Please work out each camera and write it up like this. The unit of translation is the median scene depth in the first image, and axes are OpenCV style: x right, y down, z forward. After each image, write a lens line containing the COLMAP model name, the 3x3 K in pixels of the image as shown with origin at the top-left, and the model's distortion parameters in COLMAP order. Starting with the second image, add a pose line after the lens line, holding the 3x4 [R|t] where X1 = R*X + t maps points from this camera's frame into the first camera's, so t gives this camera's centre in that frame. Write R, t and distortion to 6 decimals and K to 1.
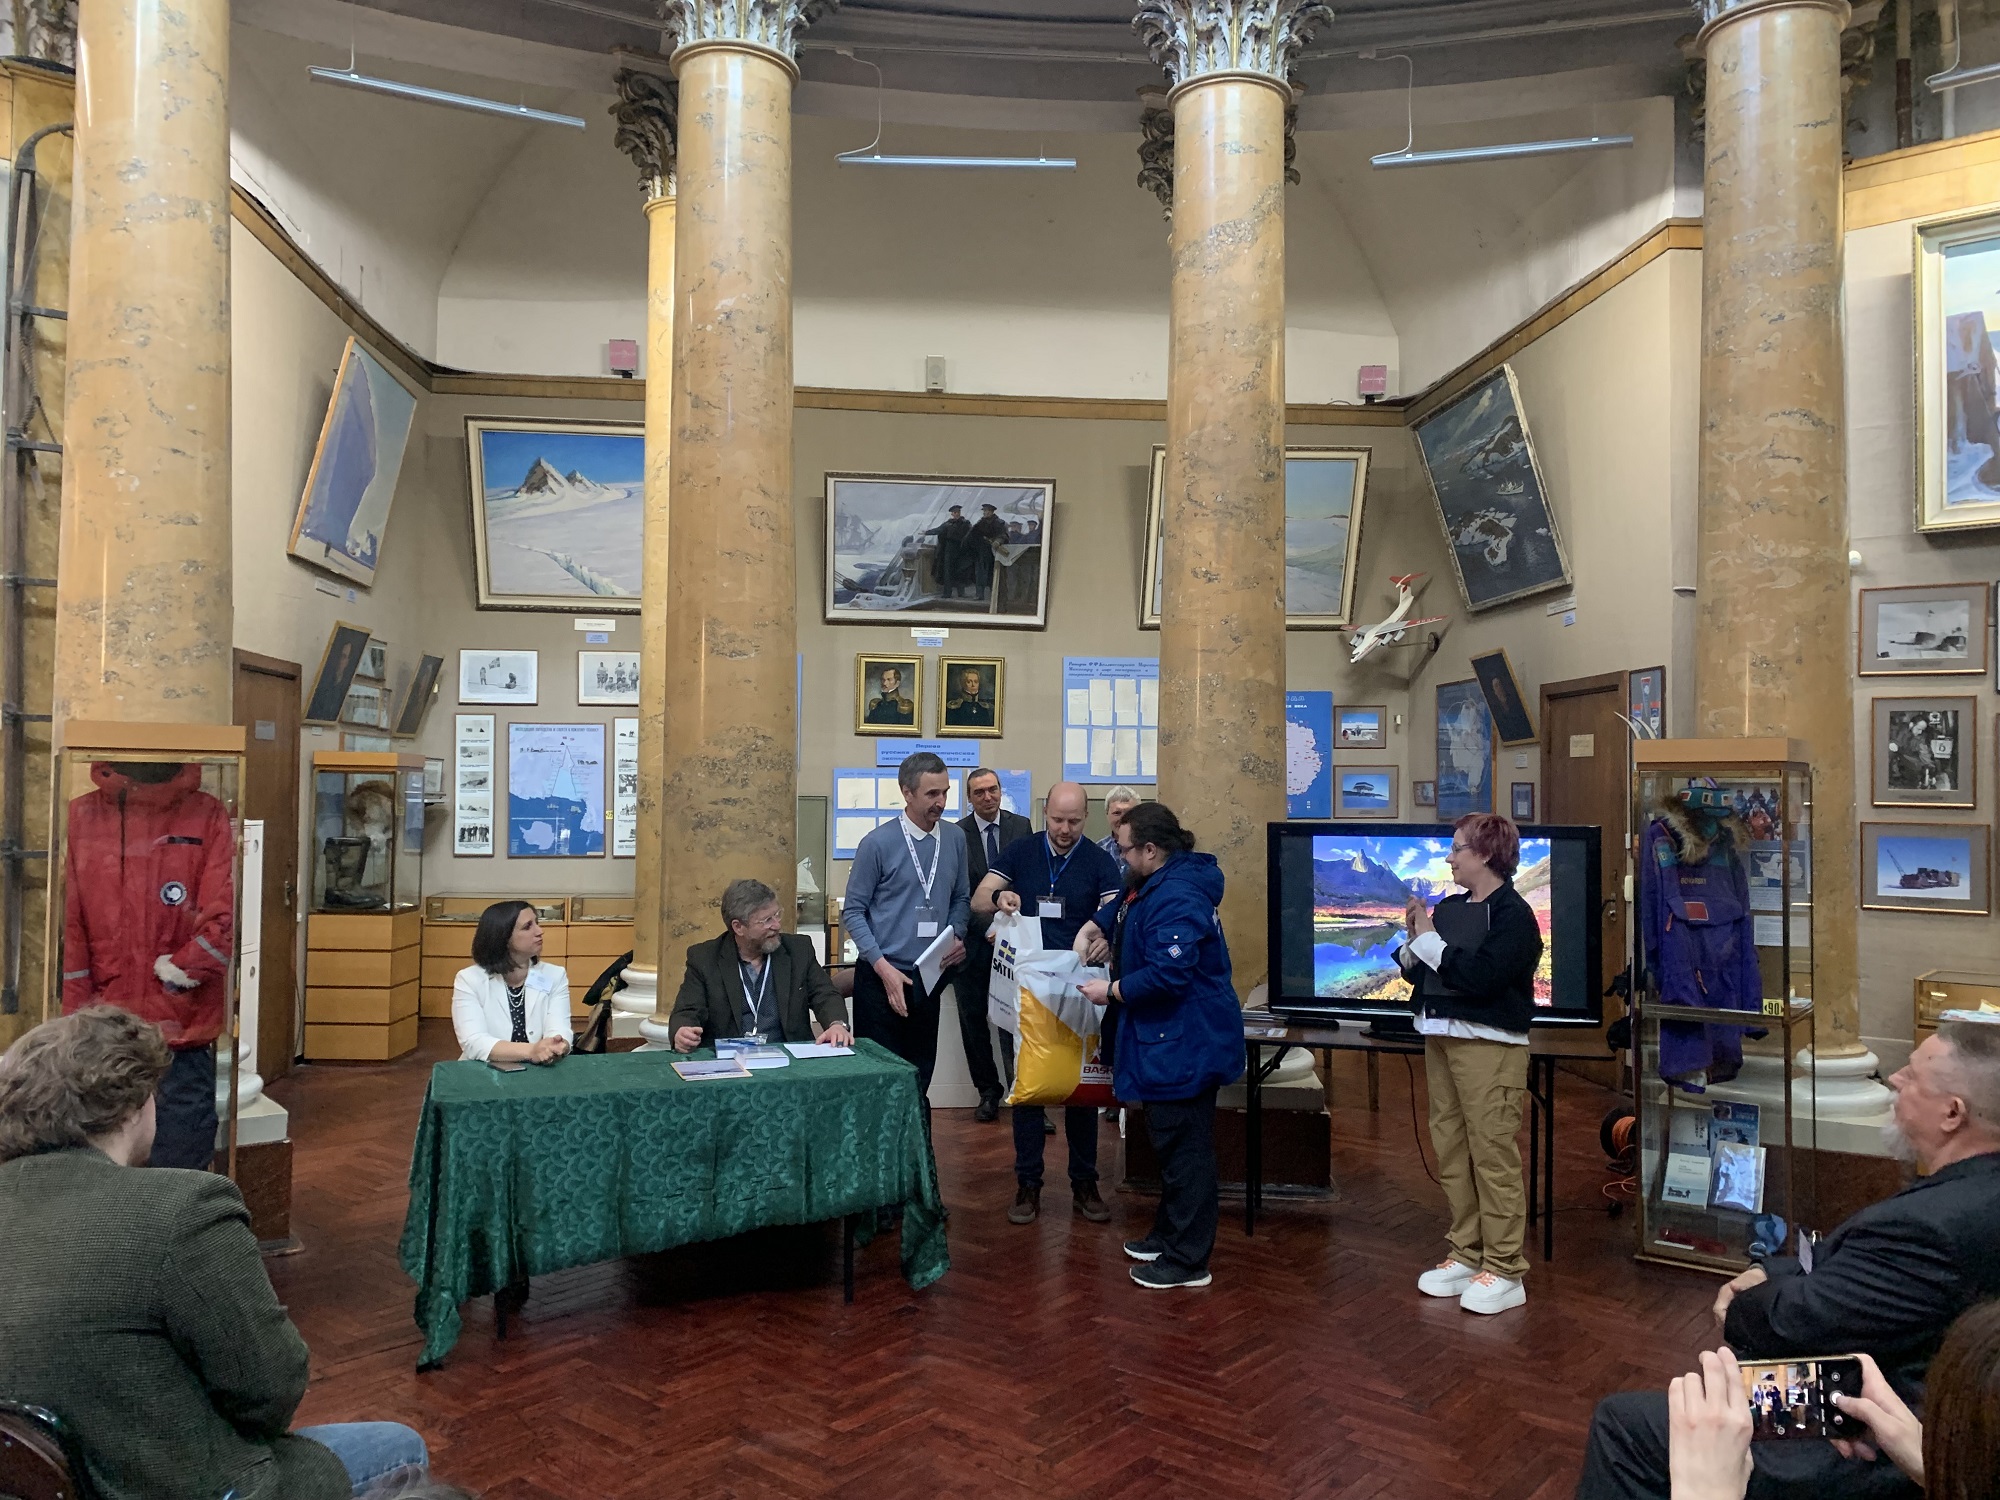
lens RADIAL K [[1520.5, 0, 1002.6], [0, 1520.5, 763.5], [0, 0, 1]] dist [0.049519, -0.037176]
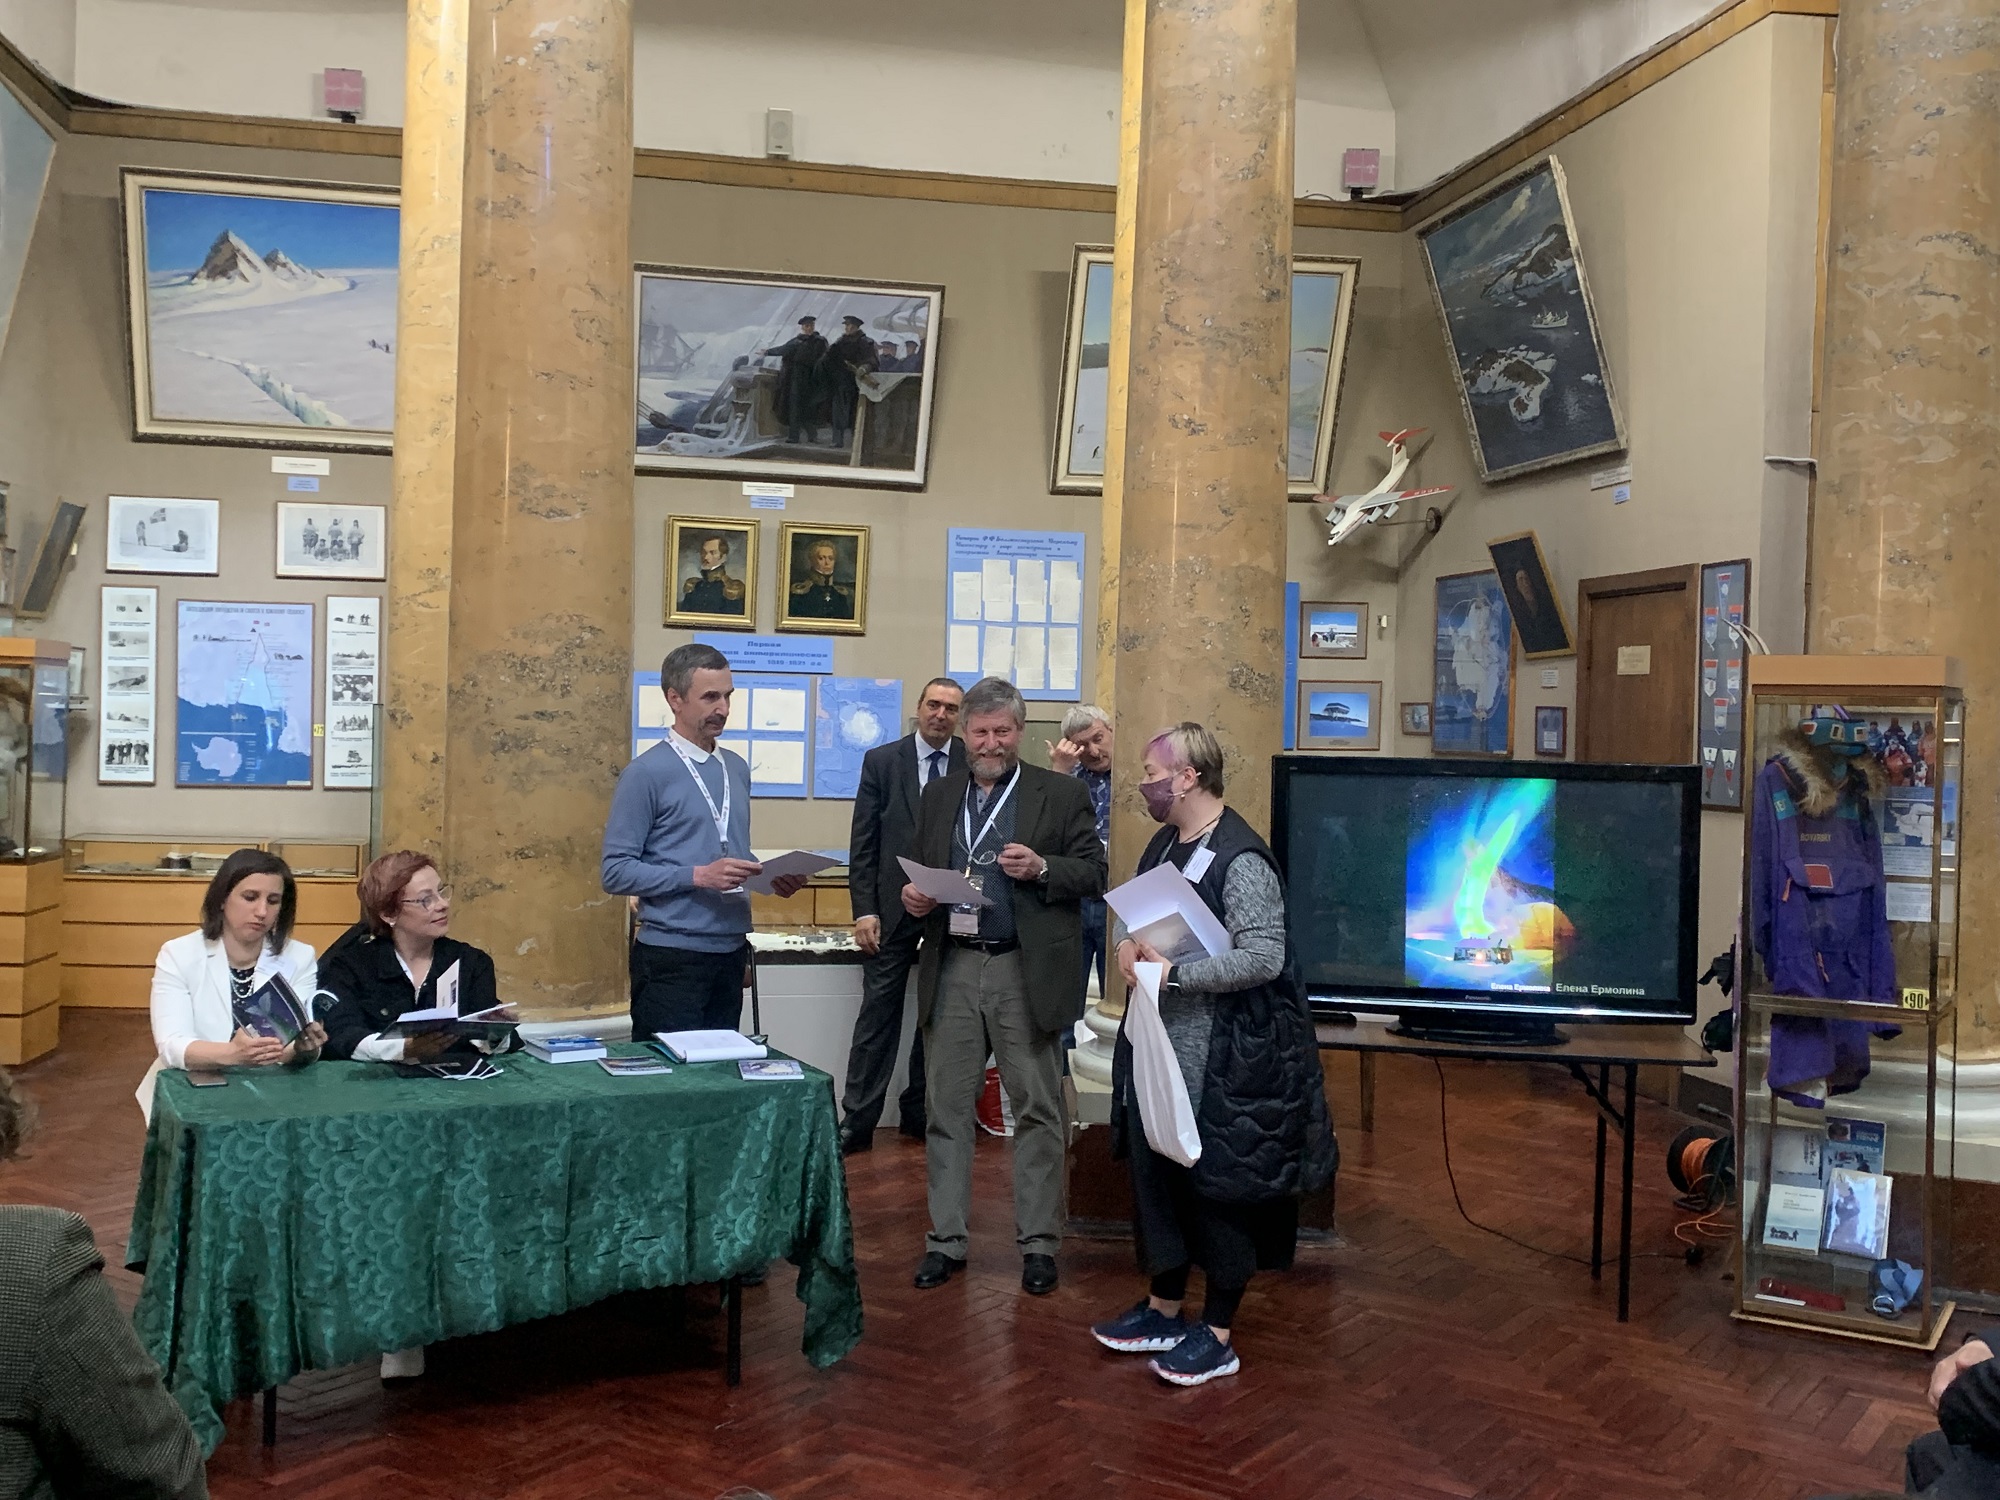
lens RADIAL K [[2052.0, 0, 981.9], [0, 2052.0, 738.6], [0, 0, 1]] dist [0.031021, 0.000000]
pose [[0.995843, 0.015358, 0.089785, -0.052266], [-0.018362, 0.999295, 0.032736, -0.000190], [-0.089219, -0.034248, 0.995423, -0.003068]]
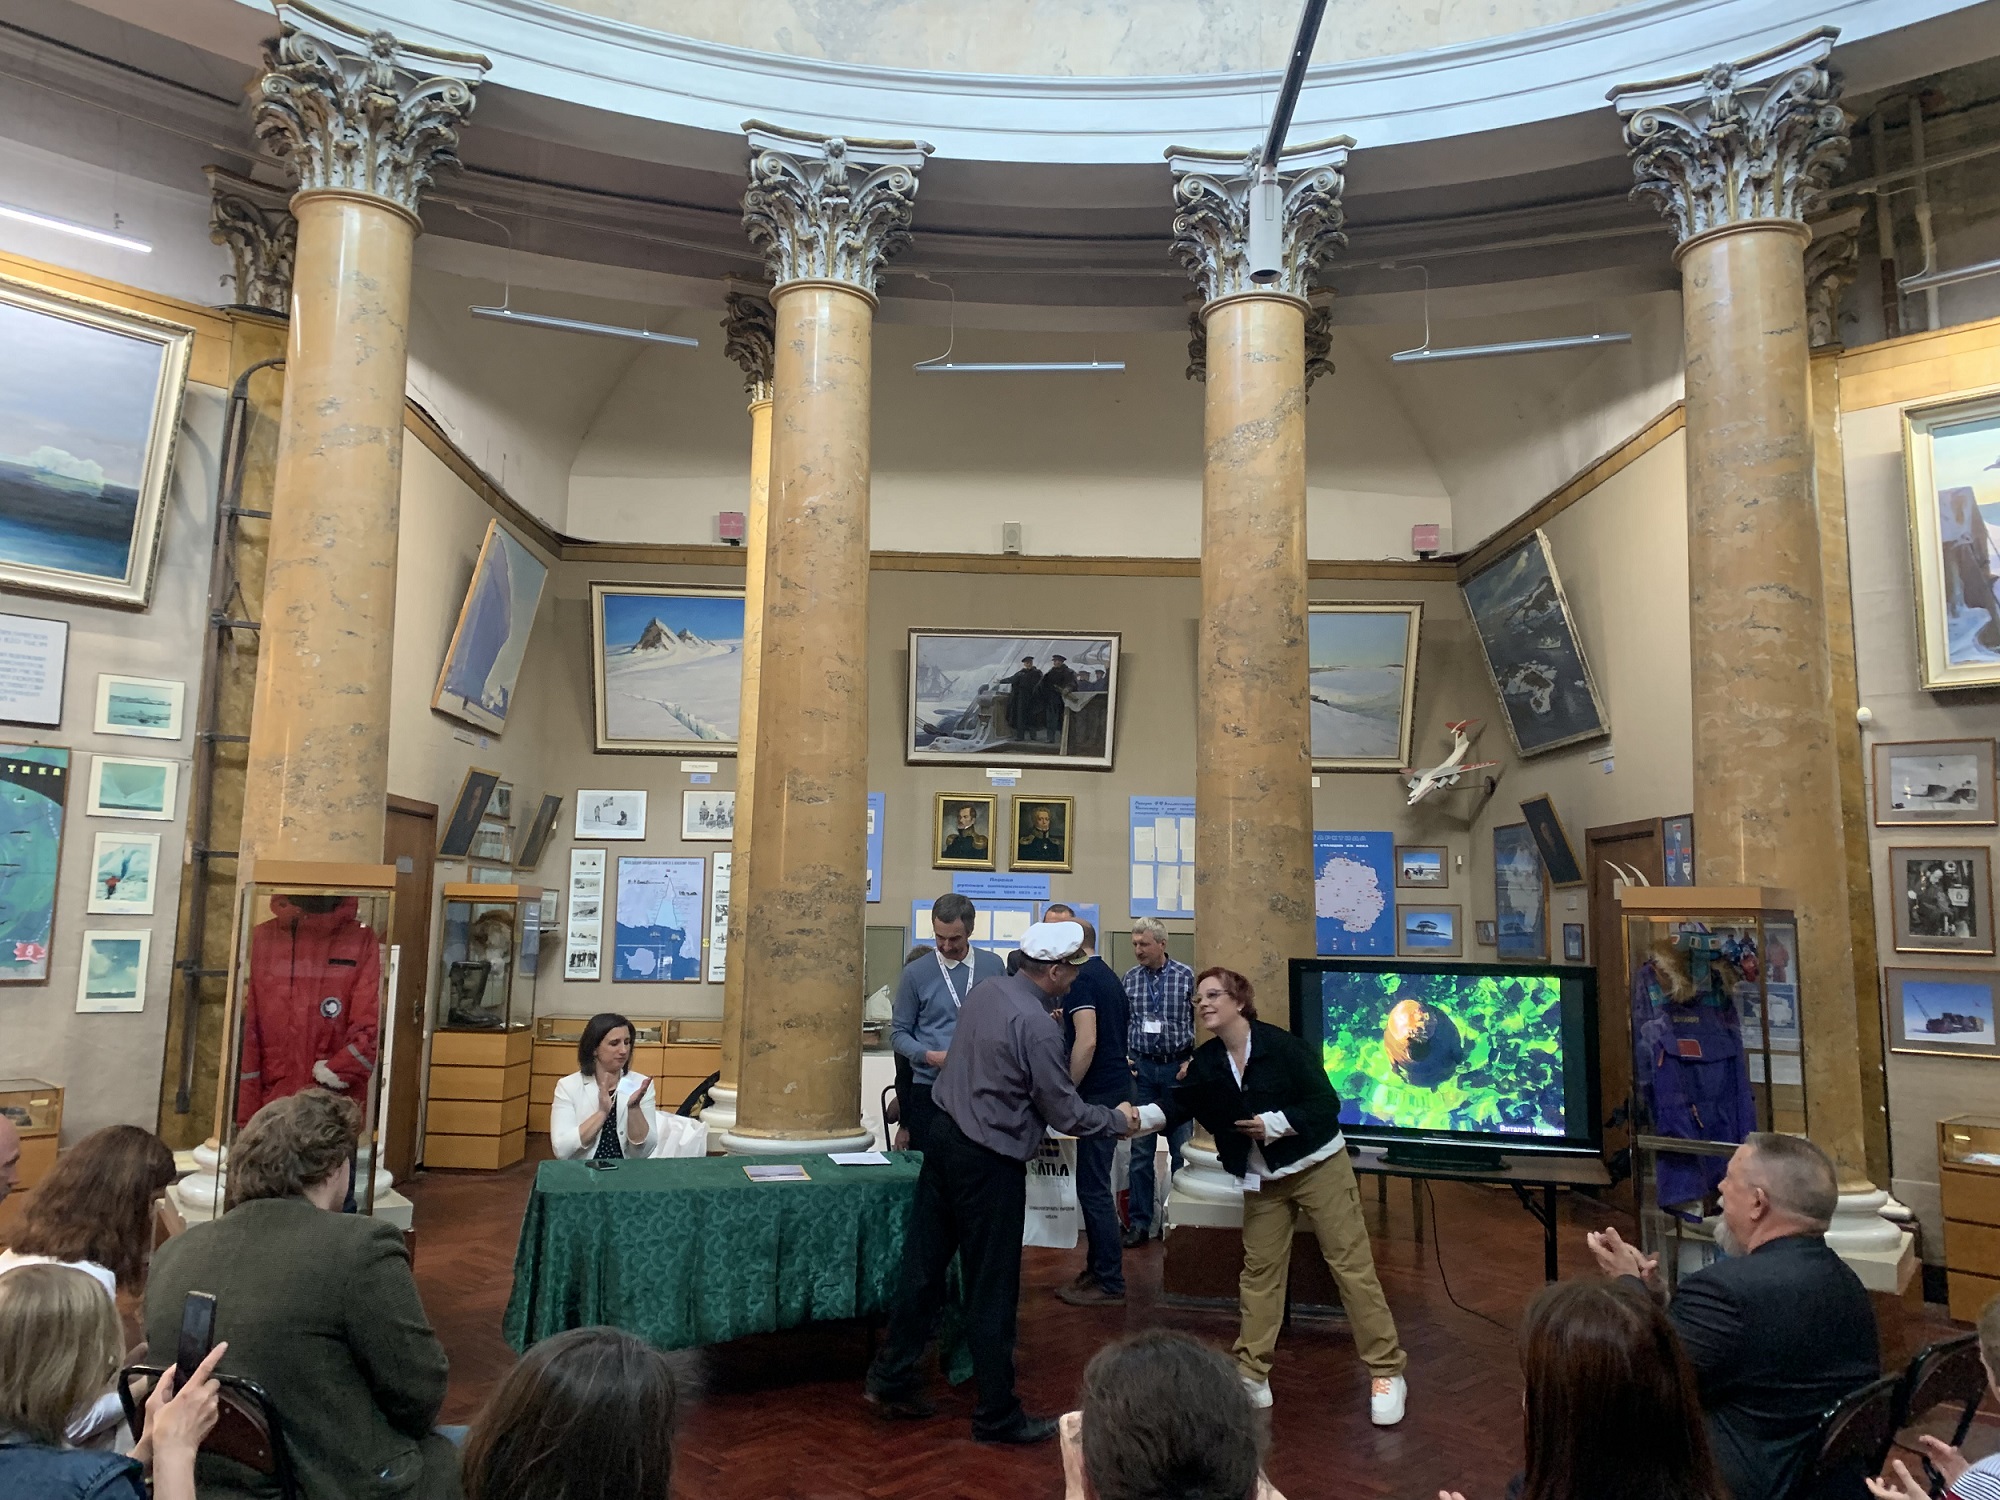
lens RADIAL K [[1520.5, 0, 971.8], [0, 1520.5, 739.5], [0, 0, 1]] dist [0.049519, -0.037176]
pose [[0.996163, 0.000647, -0.087515, 0.036995], [-0.009510, 0.994852, -0.100893, -0.004022], [0.086999, 0.101338, 0.991041, -0.100419]]
